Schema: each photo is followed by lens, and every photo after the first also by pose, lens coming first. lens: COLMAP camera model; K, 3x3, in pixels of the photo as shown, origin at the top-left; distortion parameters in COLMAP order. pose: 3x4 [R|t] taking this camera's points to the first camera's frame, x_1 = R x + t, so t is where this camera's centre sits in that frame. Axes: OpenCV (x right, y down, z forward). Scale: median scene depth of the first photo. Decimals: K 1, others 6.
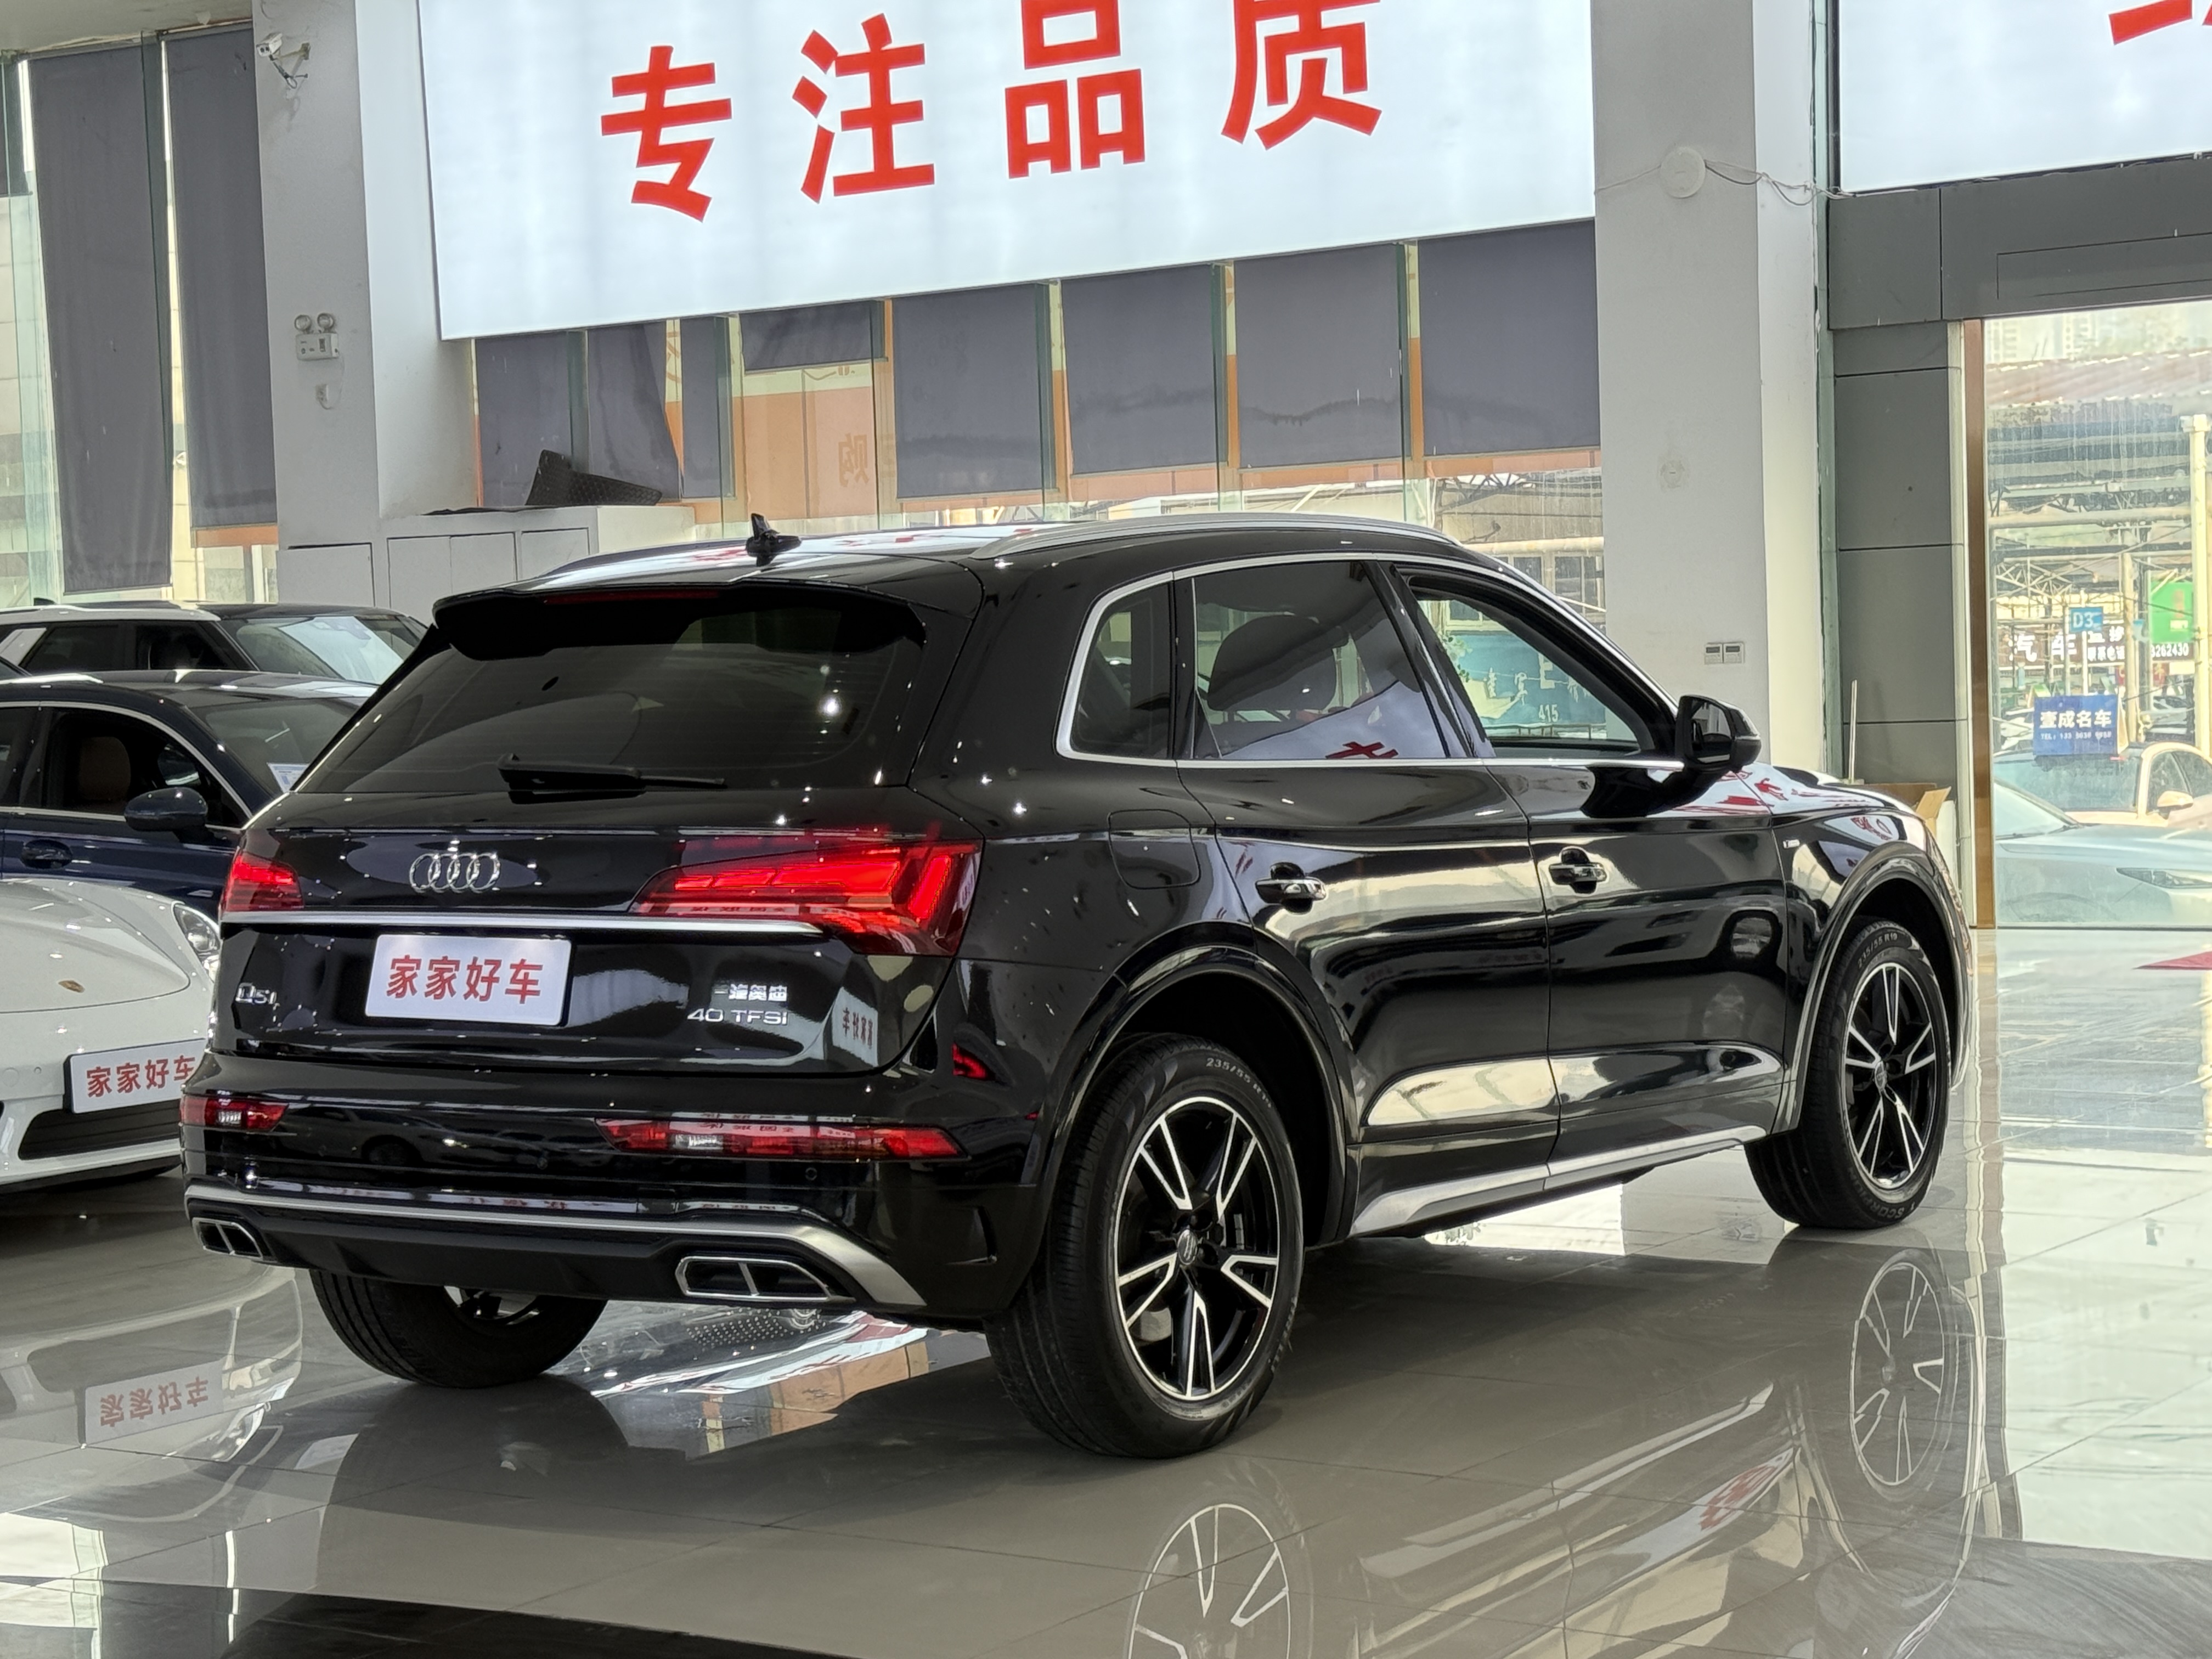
lens RADIAL K [[3943.1, 0, 1116.7], [0, 3943.1, 822.5], [0, 0, 1]] dist [0.120339, 0.000000]
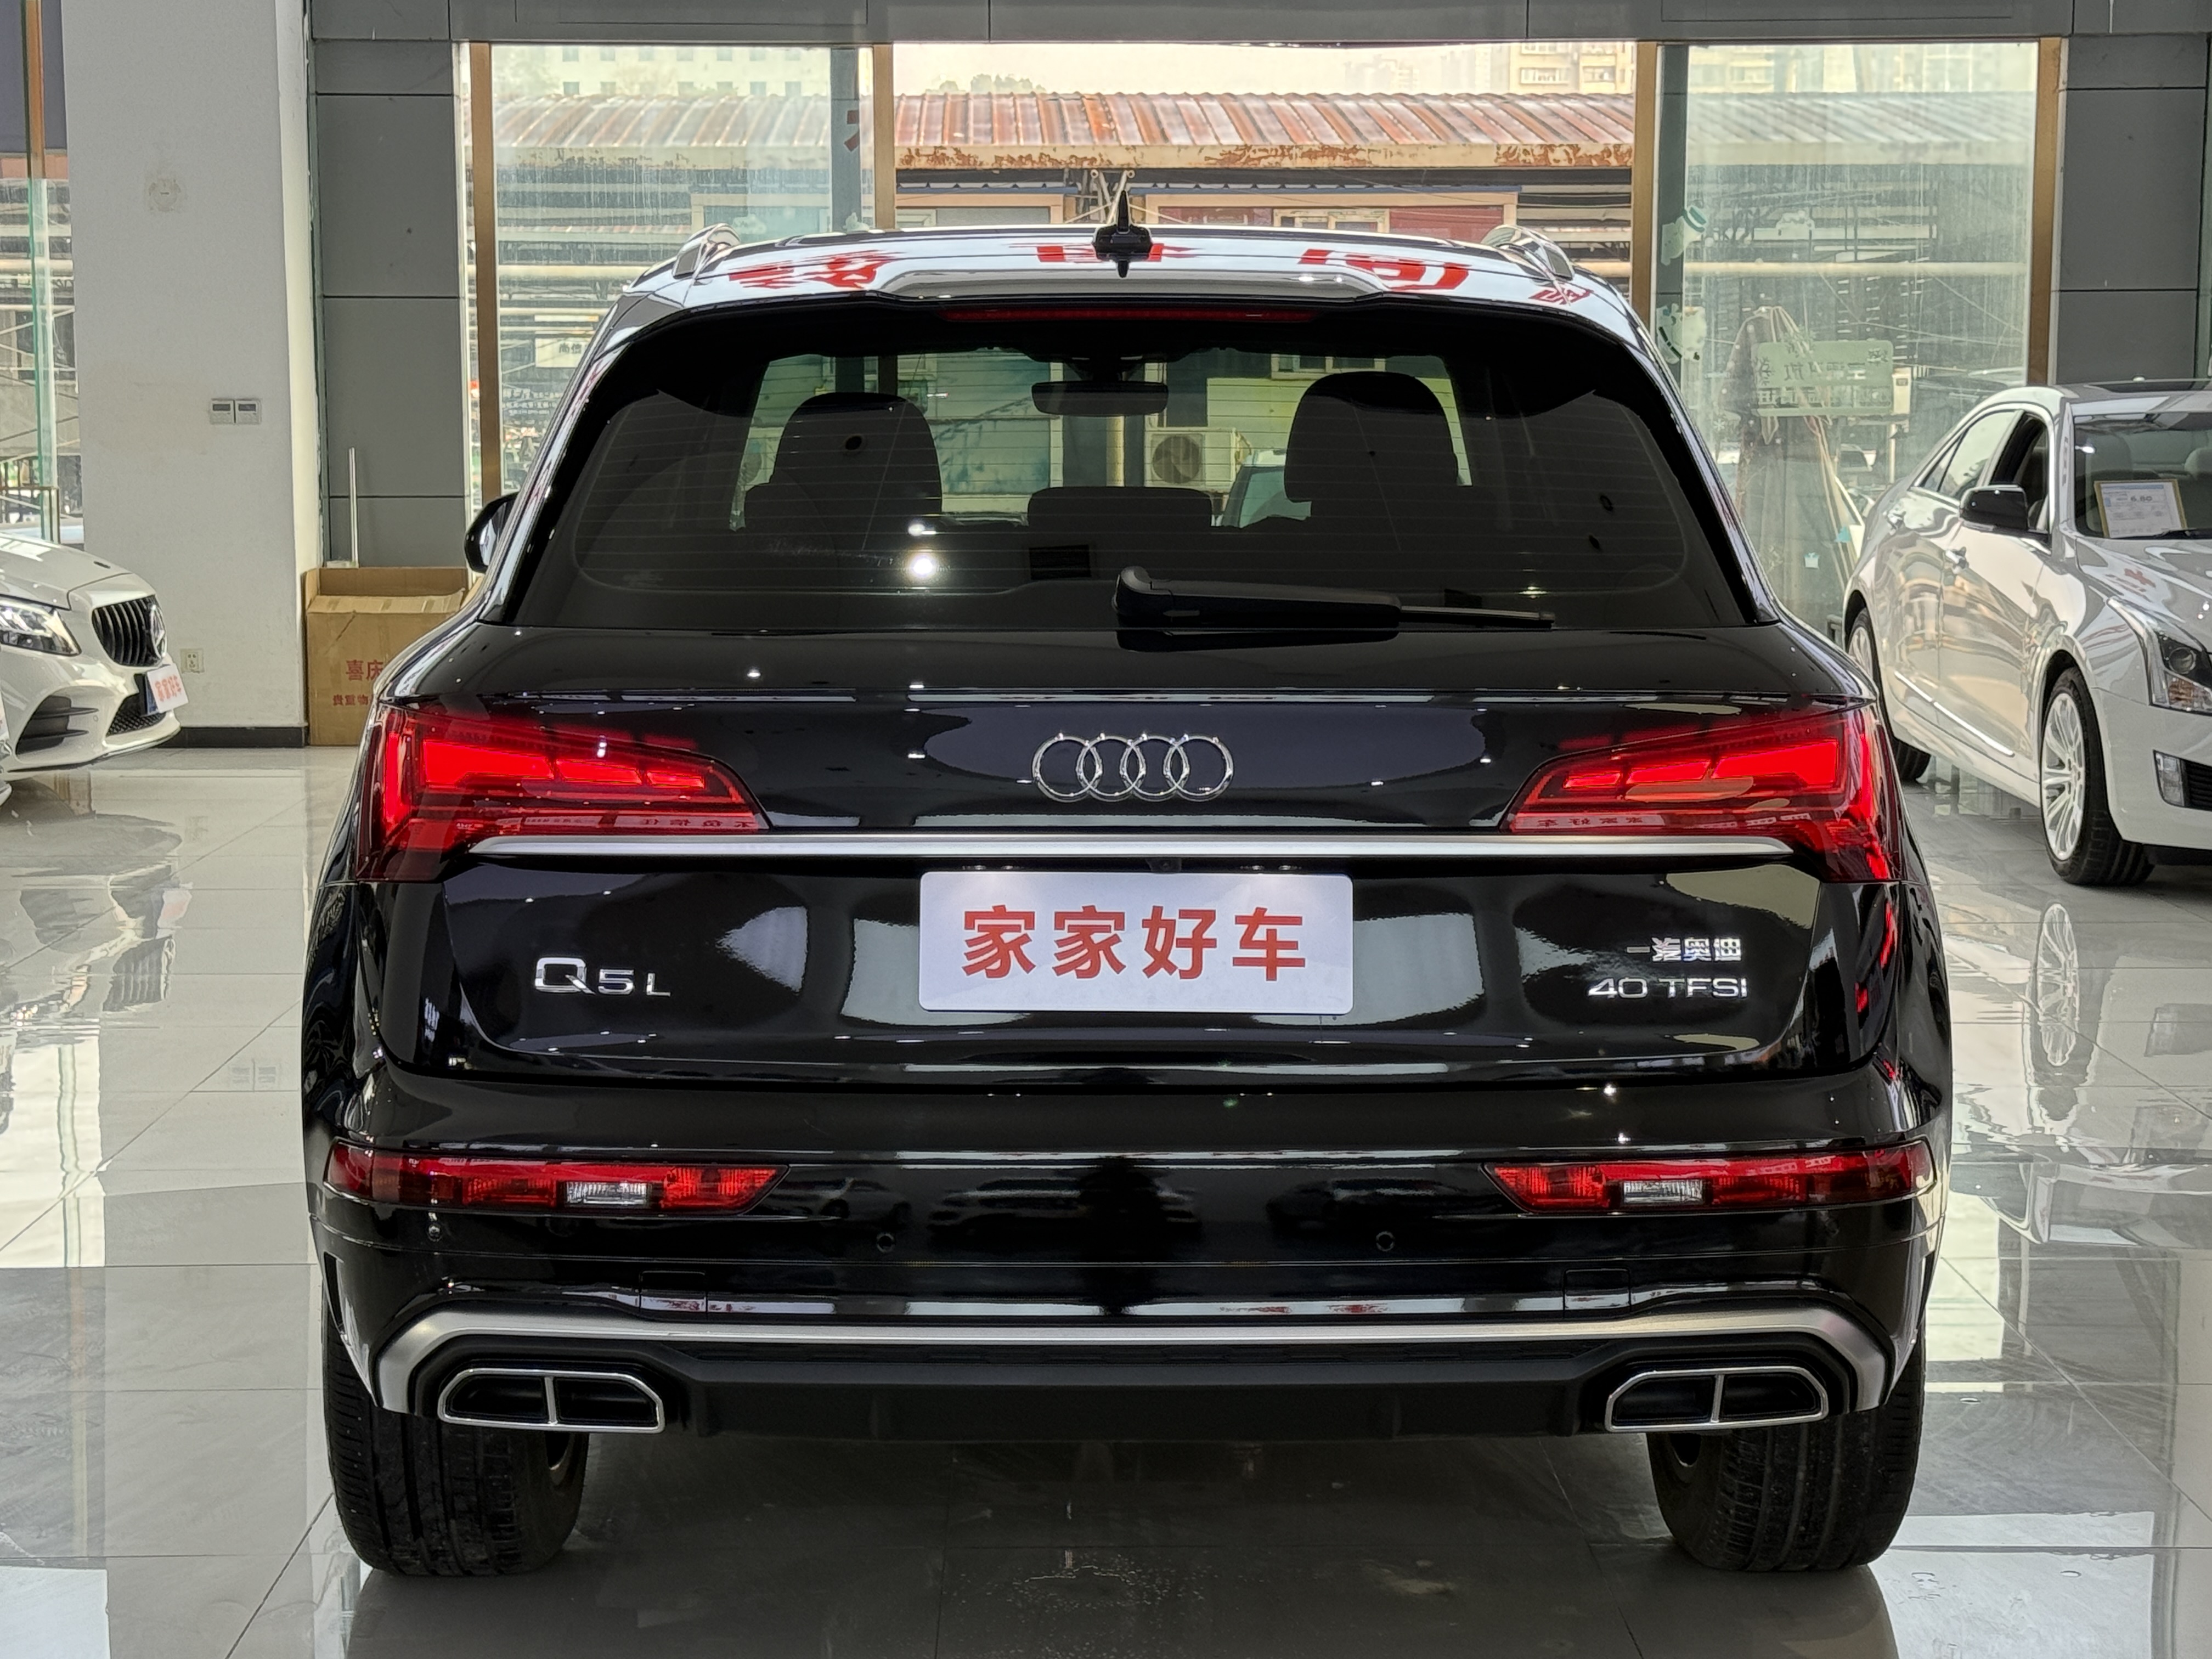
lens RADIAL K [[3943.1, 0, 1104.1], [0, 3943.1, 829.5], [0, 0, 1]] dist [0.120339, 0.000000]
pose [[0.822649, -0.034623, 0.567494, -0.511687], [-0.000464, 0.998103, 0.061567, -0.014954], [-0.568549, -0.050911, 0.821073, 0.508941]]
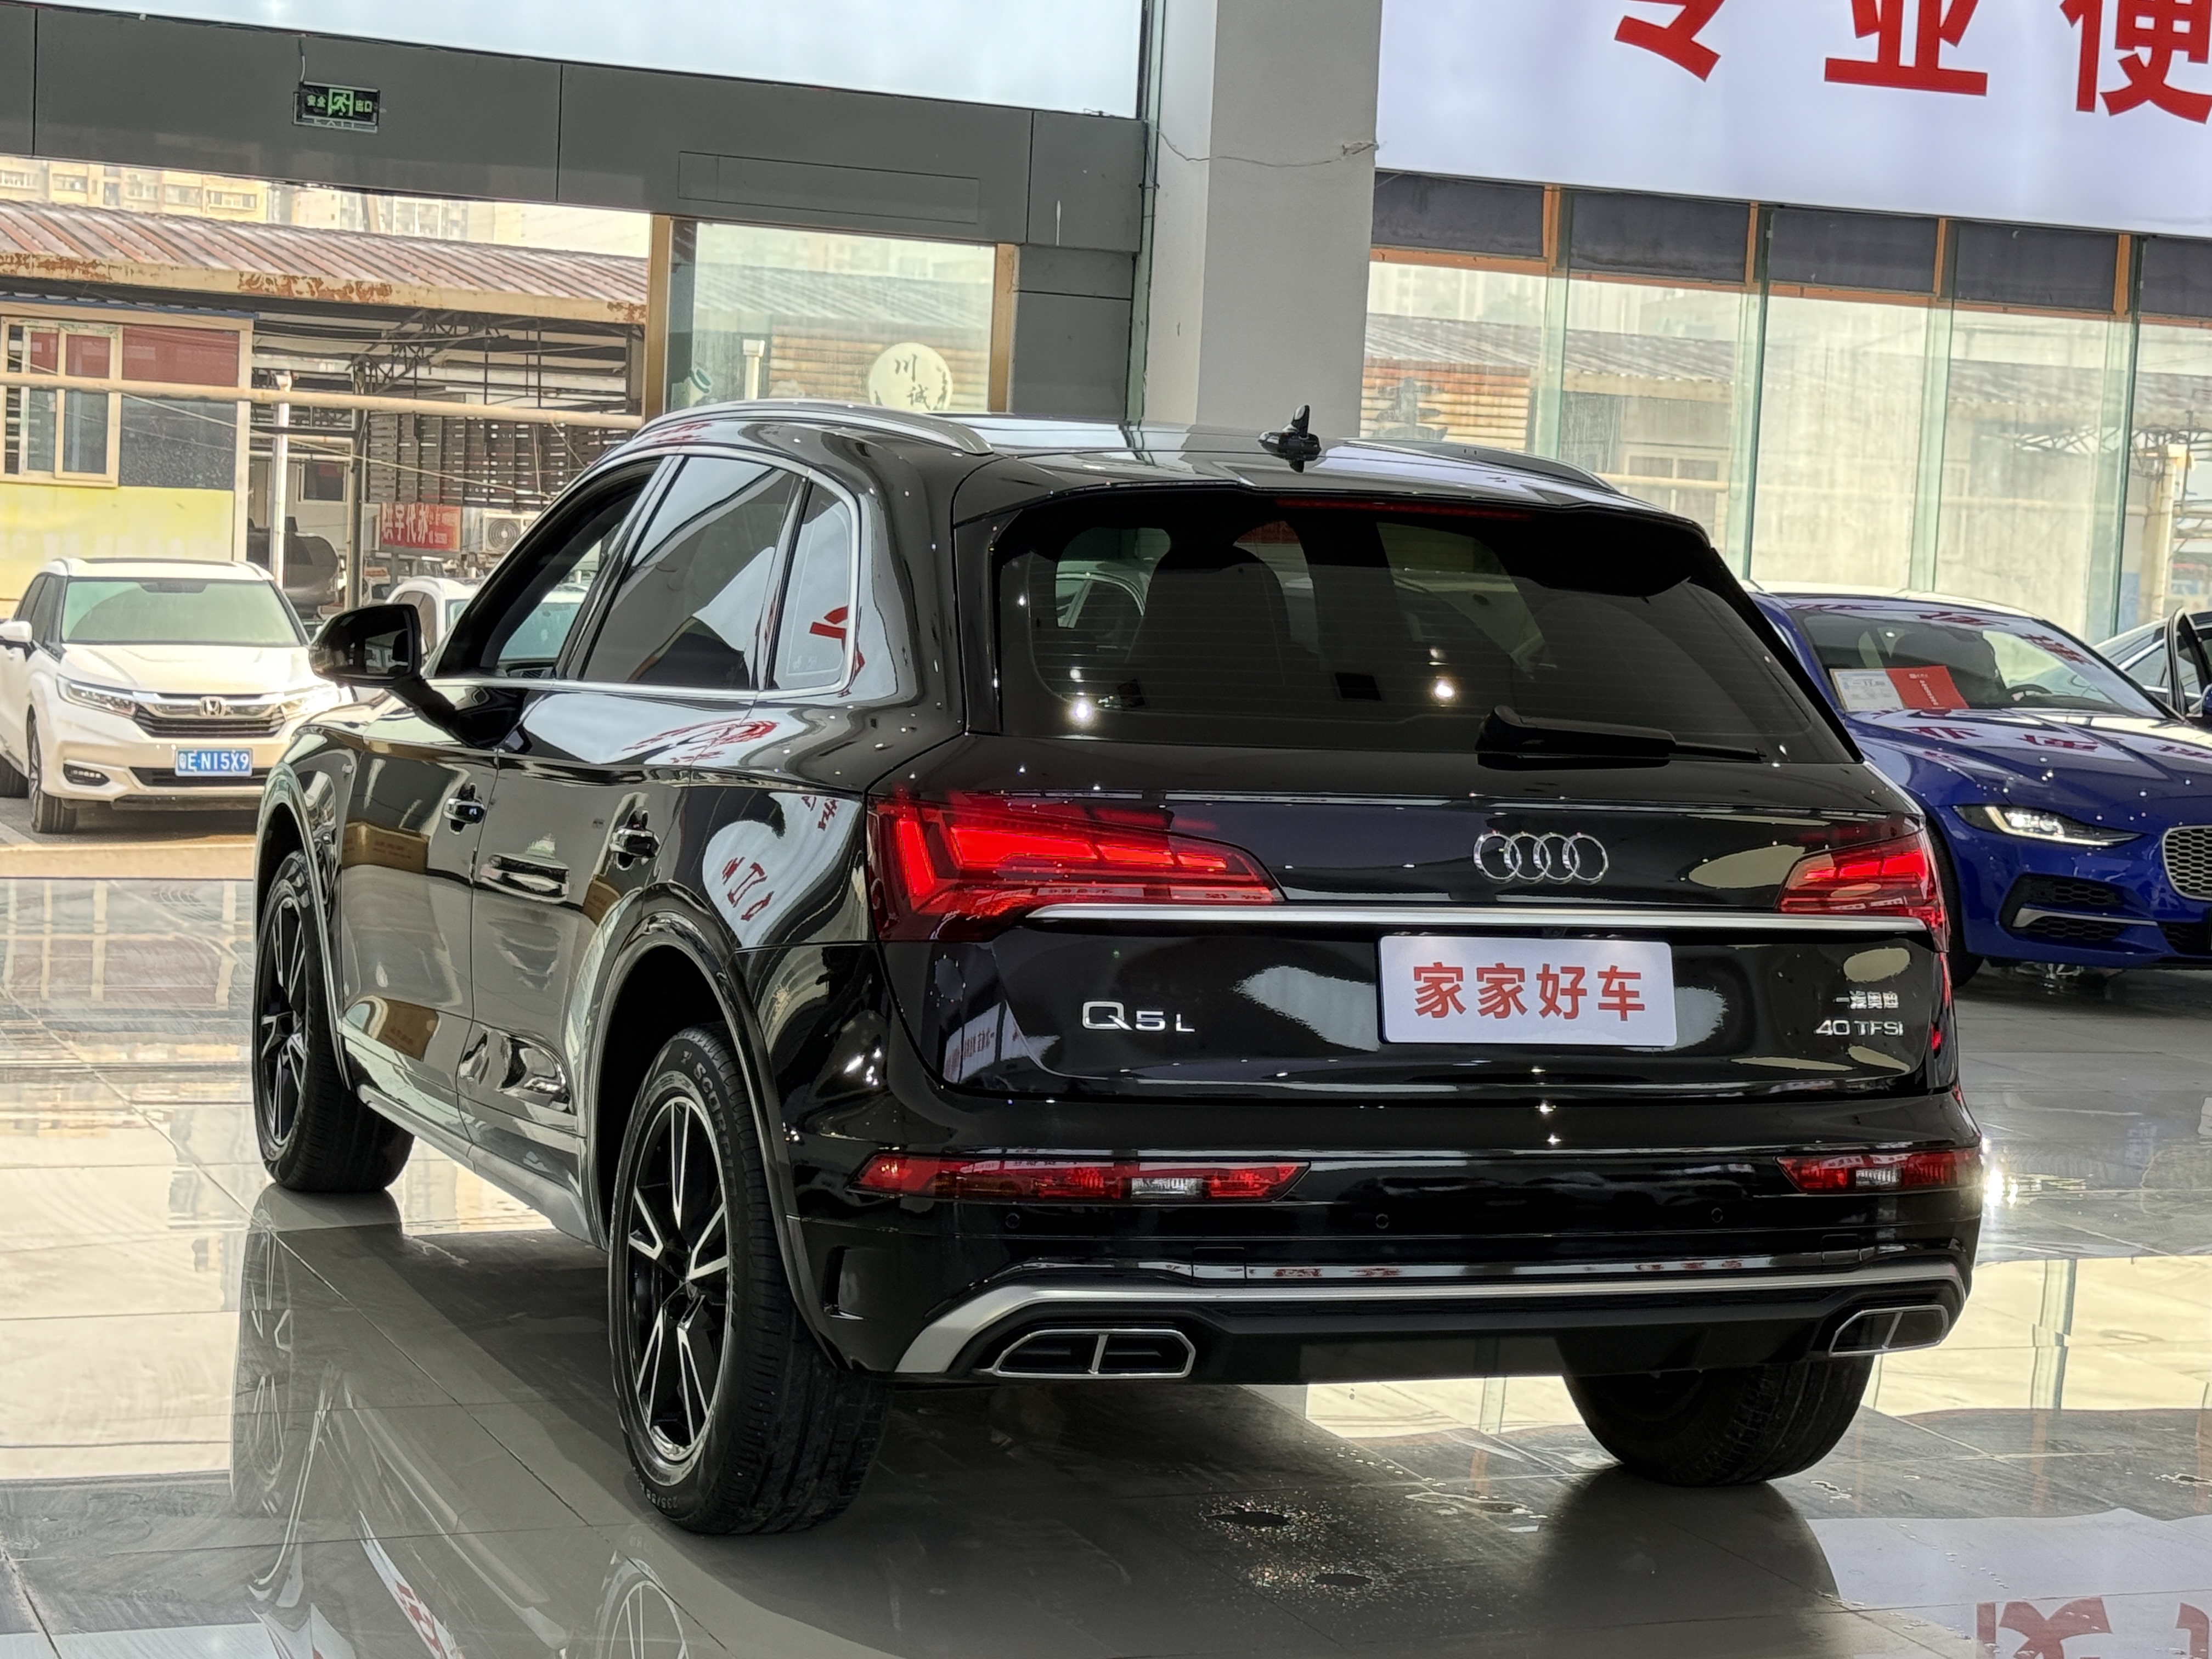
lens RADIAL K [[3943.1, 0, 1129.8], [0, 3943.1, 827.4], [0, 0, 1]] dist [0.120339, 0.000000]
pose [[0.543495, -0.000474, 0.839413, -0.876999], [-0.032561, 0.999235, 0.021646, -0.008072], [-0.838781, -0.039097, 0.543064, 0.638934]]
